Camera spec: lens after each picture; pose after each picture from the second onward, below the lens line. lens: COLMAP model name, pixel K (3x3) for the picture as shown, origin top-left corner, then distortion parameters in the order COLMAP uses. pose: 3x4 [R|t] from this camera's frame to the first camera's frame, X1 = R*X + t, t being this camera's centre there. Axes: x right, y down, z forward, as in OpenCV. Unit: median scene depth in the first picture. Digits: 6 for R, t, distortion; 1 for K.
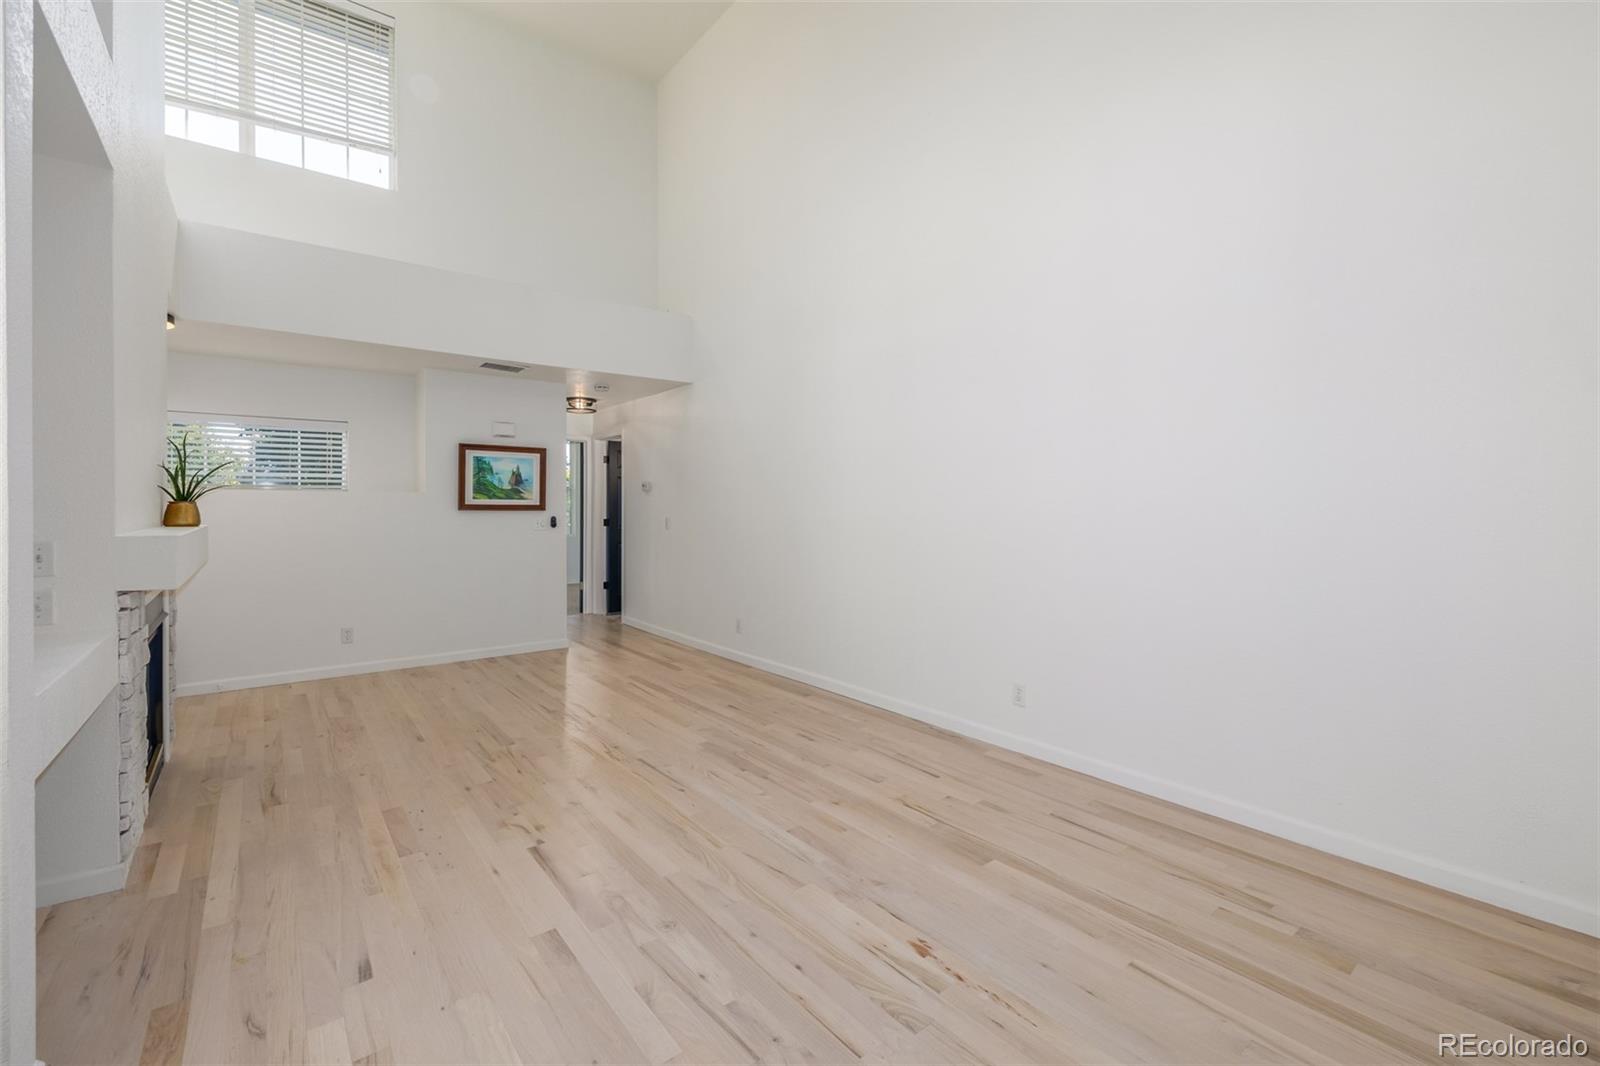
lens RADIAL K [[678.9, 0, 790.4], [0, 678.9, 515.6], [0, 0, 1]] dist [-0.000690, 0.000581]
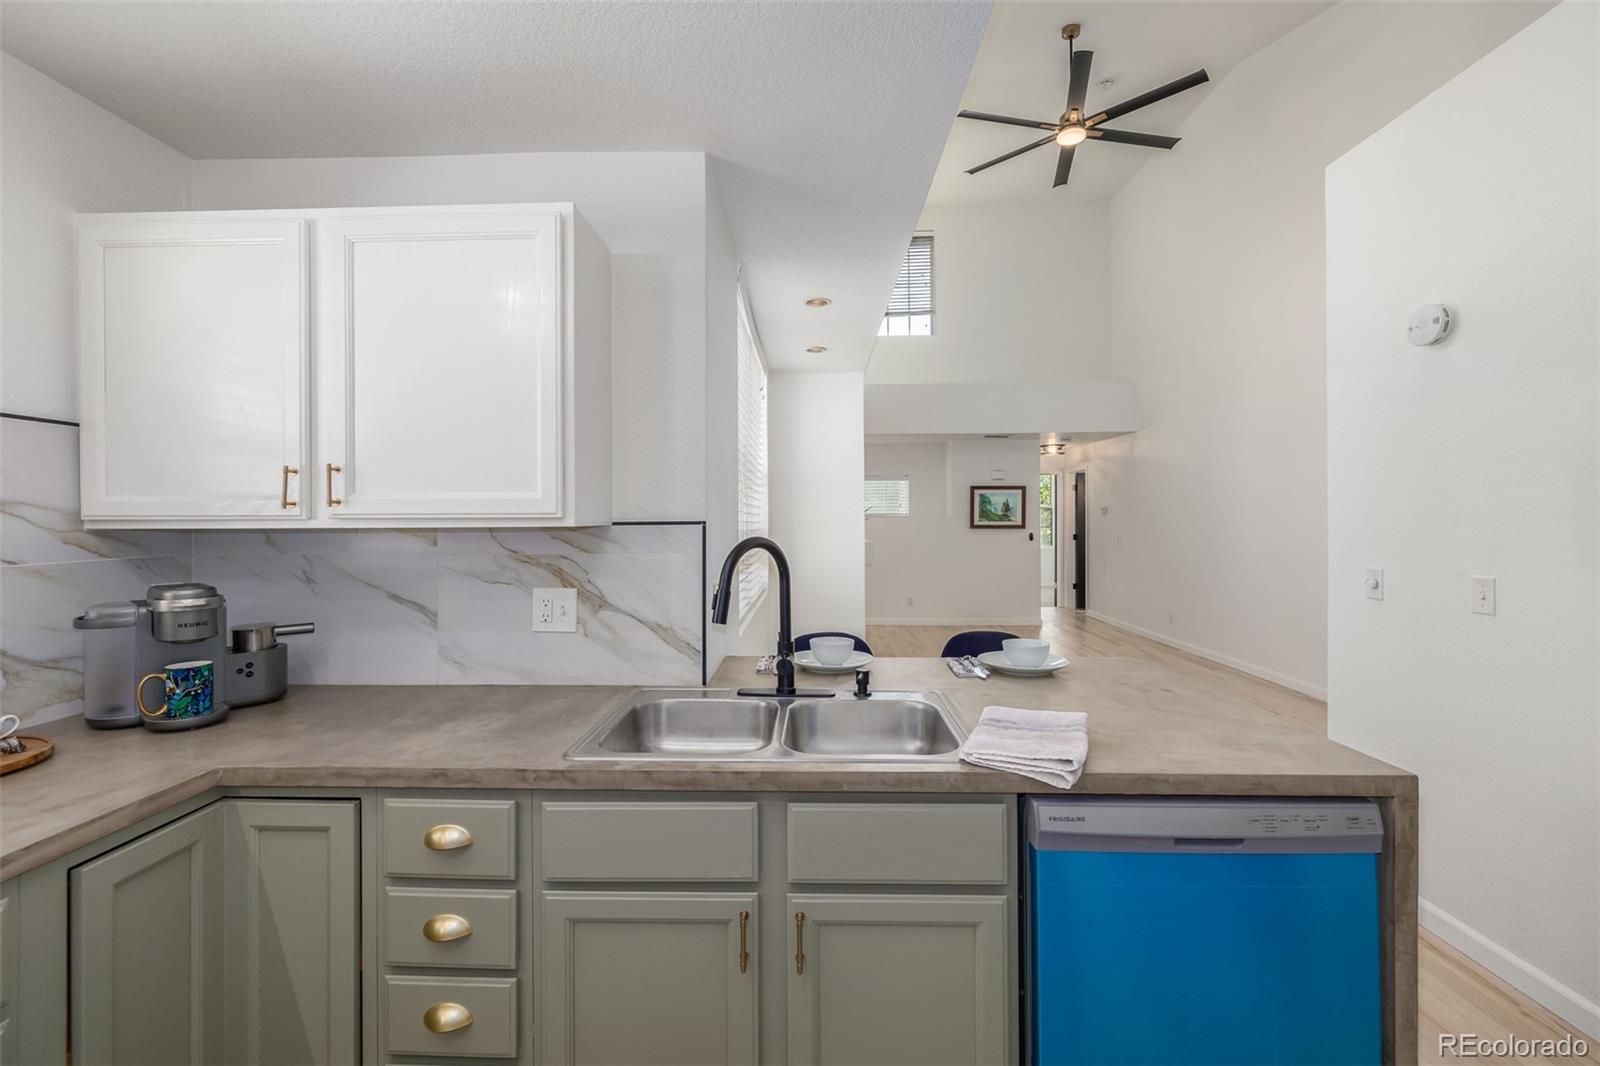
lens RADIAL K [[685.9, 0, 793.7], [0, 685.9, 516.3], [0, 0, 1]] dist [0.000732, 0.000195]
pose [[0.771065, -0.007579, -0.636711, 0.217138], [-0.001919, 0.999897, -0.014226, -0.014165], [0.636754, 0.012191, 0.770971, -0.508193]]
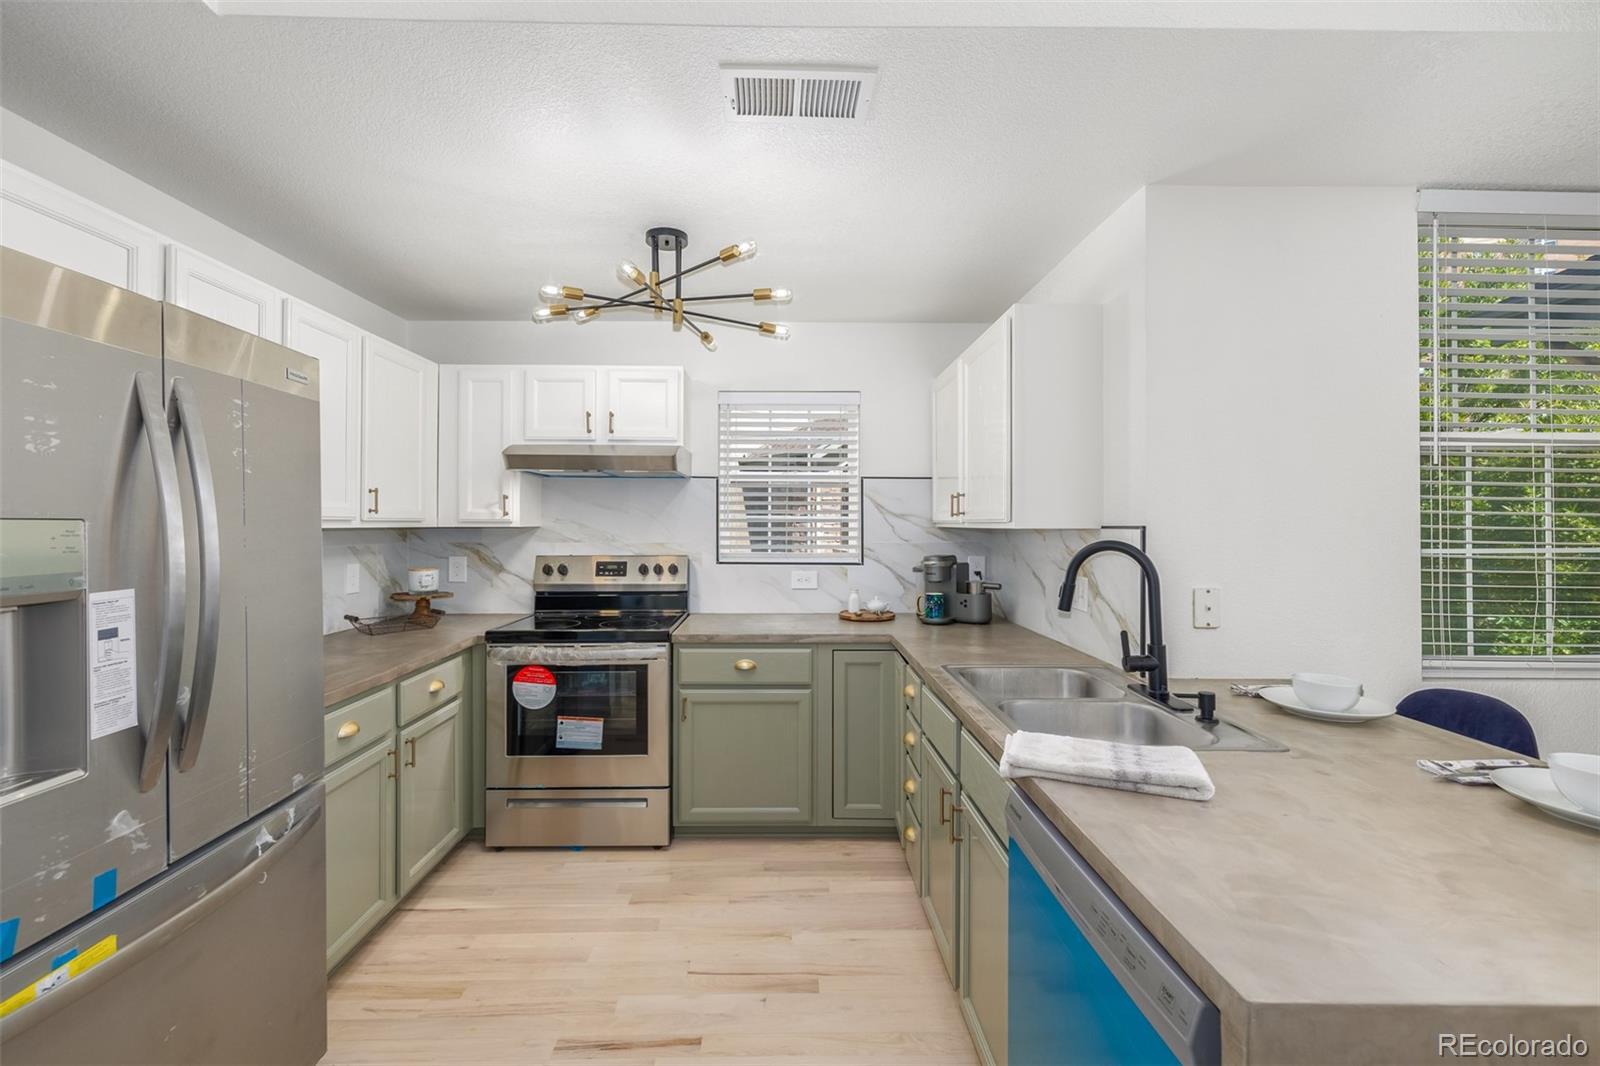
lens RADIAL K [[678.9, 0, 790.4], [0, 678.9, 515.6], [0, 0, 1]] dist [-0.000690, 0.000581]
pose [[-0.601503, -0.009514, -0.798814, 0.384276], [-0.010891, 0.999934, -0.003709, -0.019145], [0.798796, 0.006469, -0.601567, -0.184244]]
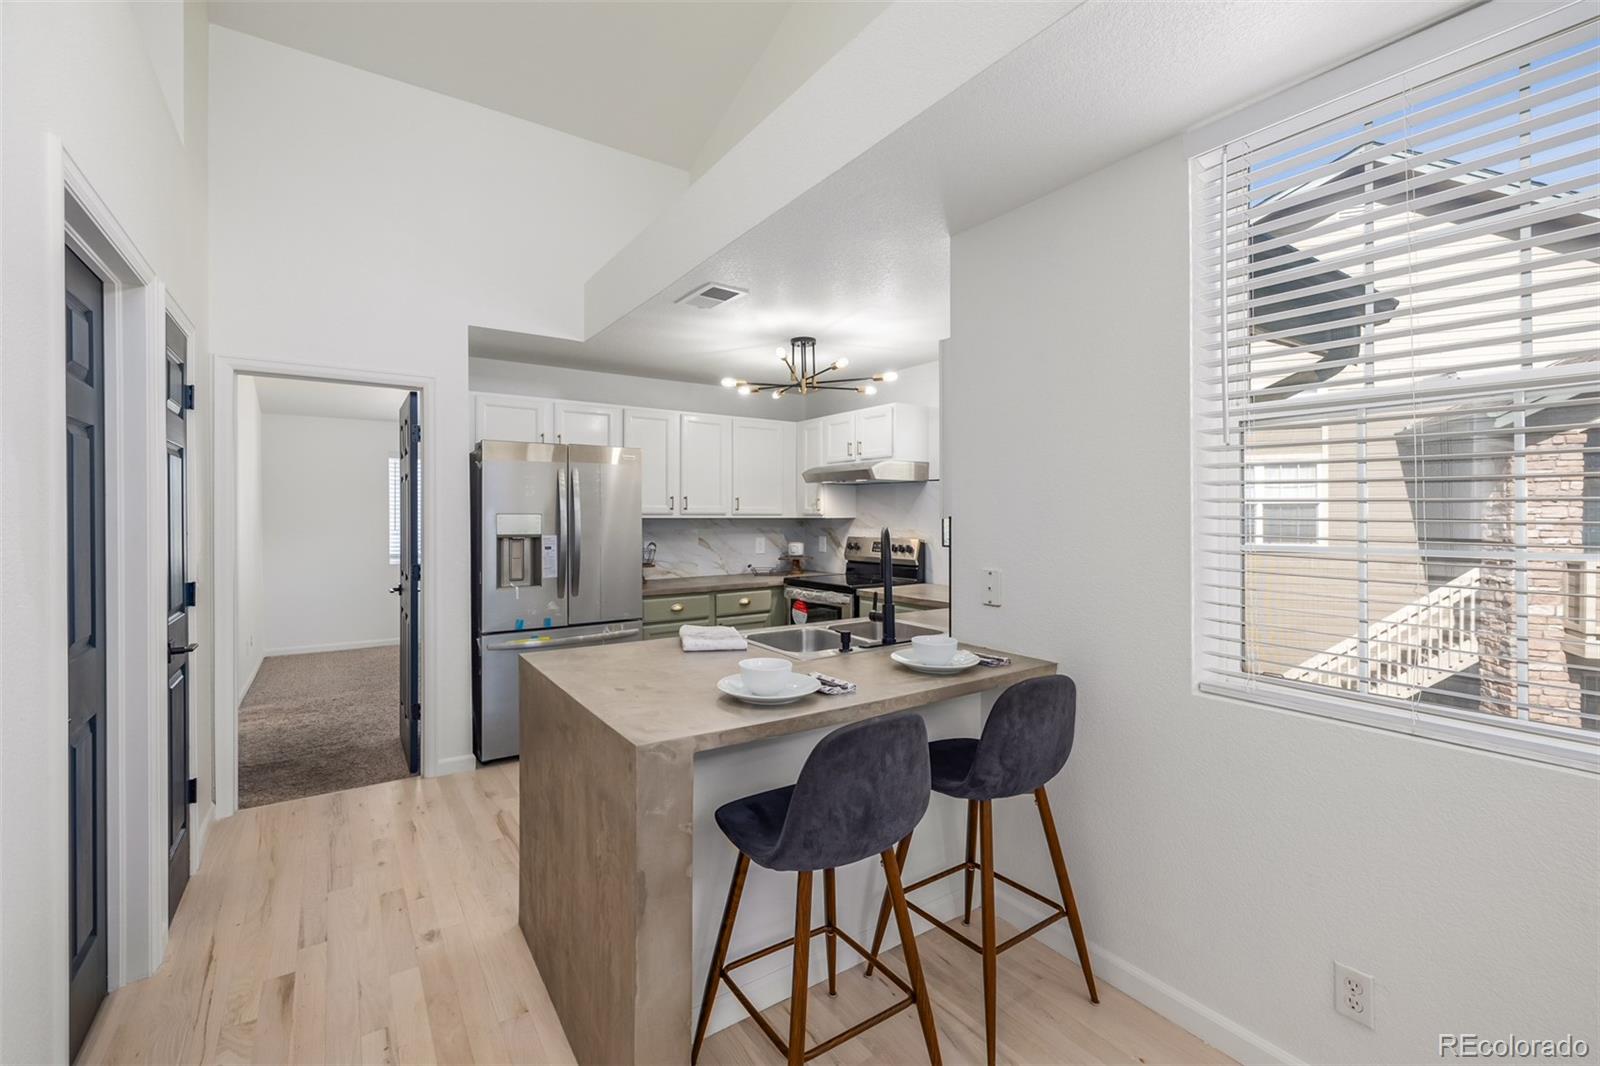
lens RADIAL K [[678.9, 0, 790.4], [0, 678.9, 515.6], [0, 0, 1]] dist [-0.000690, 0.000581]
pose [[-0.997707, 0.000341, 0.067683, 0.029152], [0.001079, 0.999940, 0.010874, -0.022665], [-0.067676, 0.010922, -0.997648, 0.227900]]
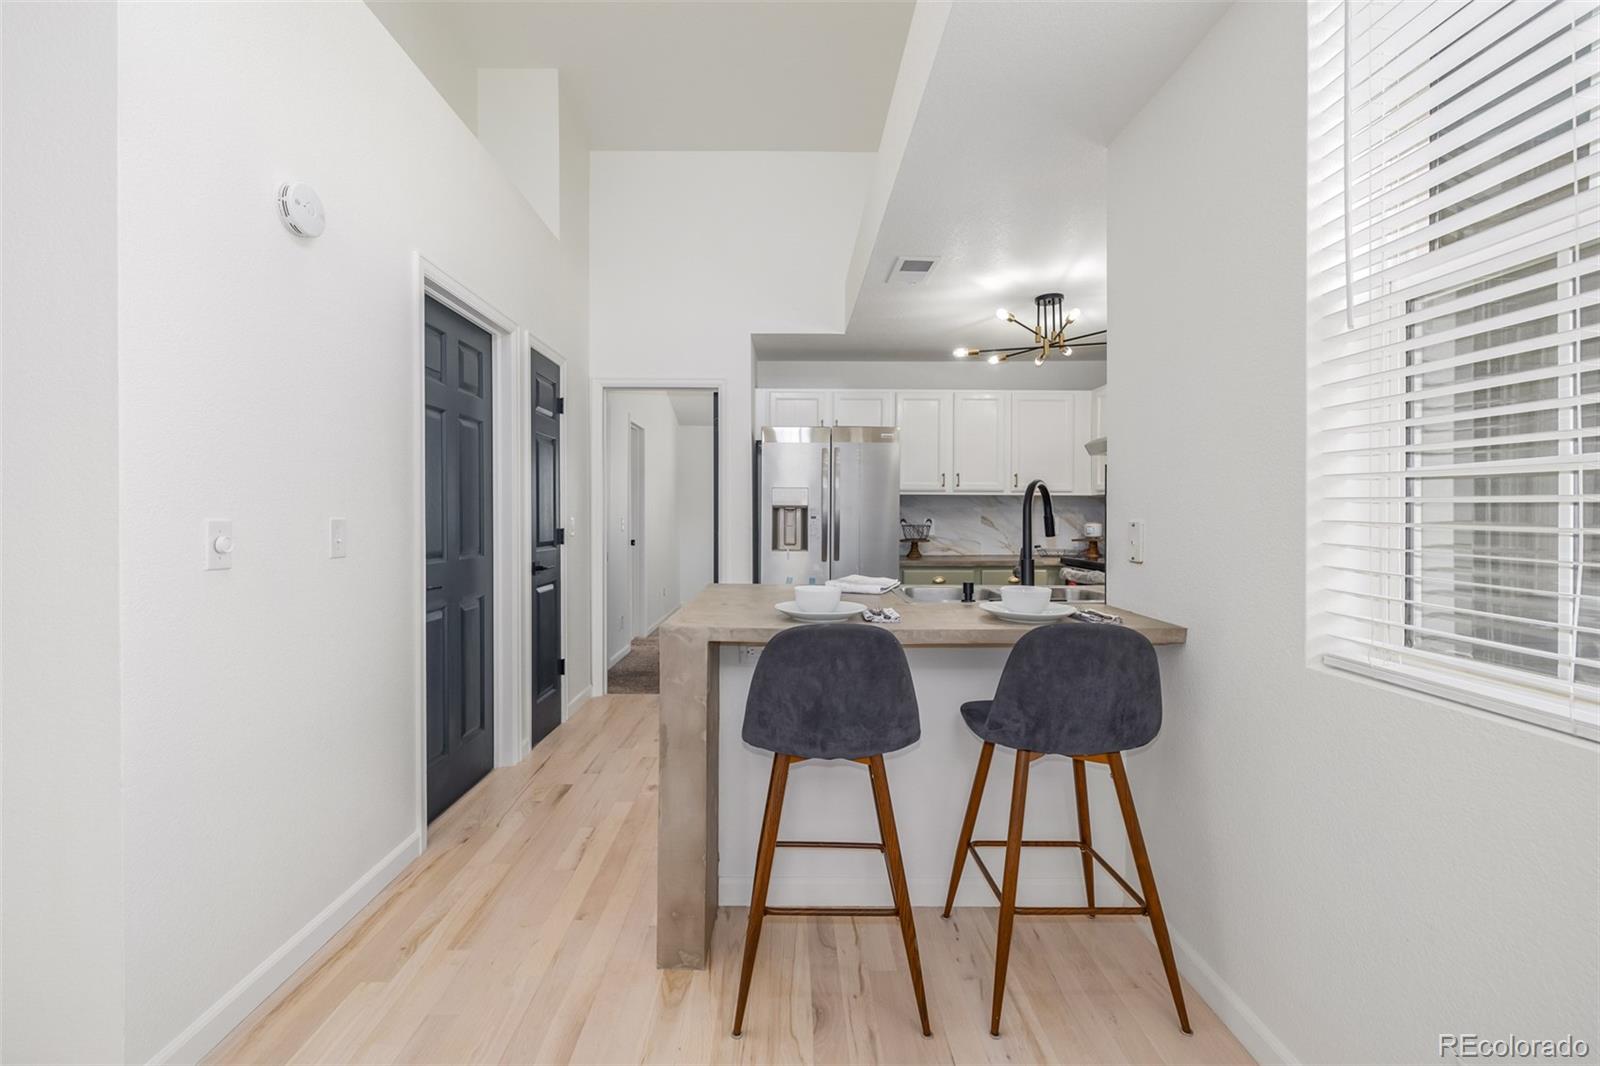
lens RADIAL K [[675.2, 0, 788.0], [0, 675.2, 521.8], [0, 0, 1]] dist [0.000344, 0.000354]
pose [[-0.790008, -0.008841, 0.613032, -0.151855], [0.002479, 0.999842, 0.017614, 0.010976], [-0.613091, 0.015435, -0.789861, 0.198287]]
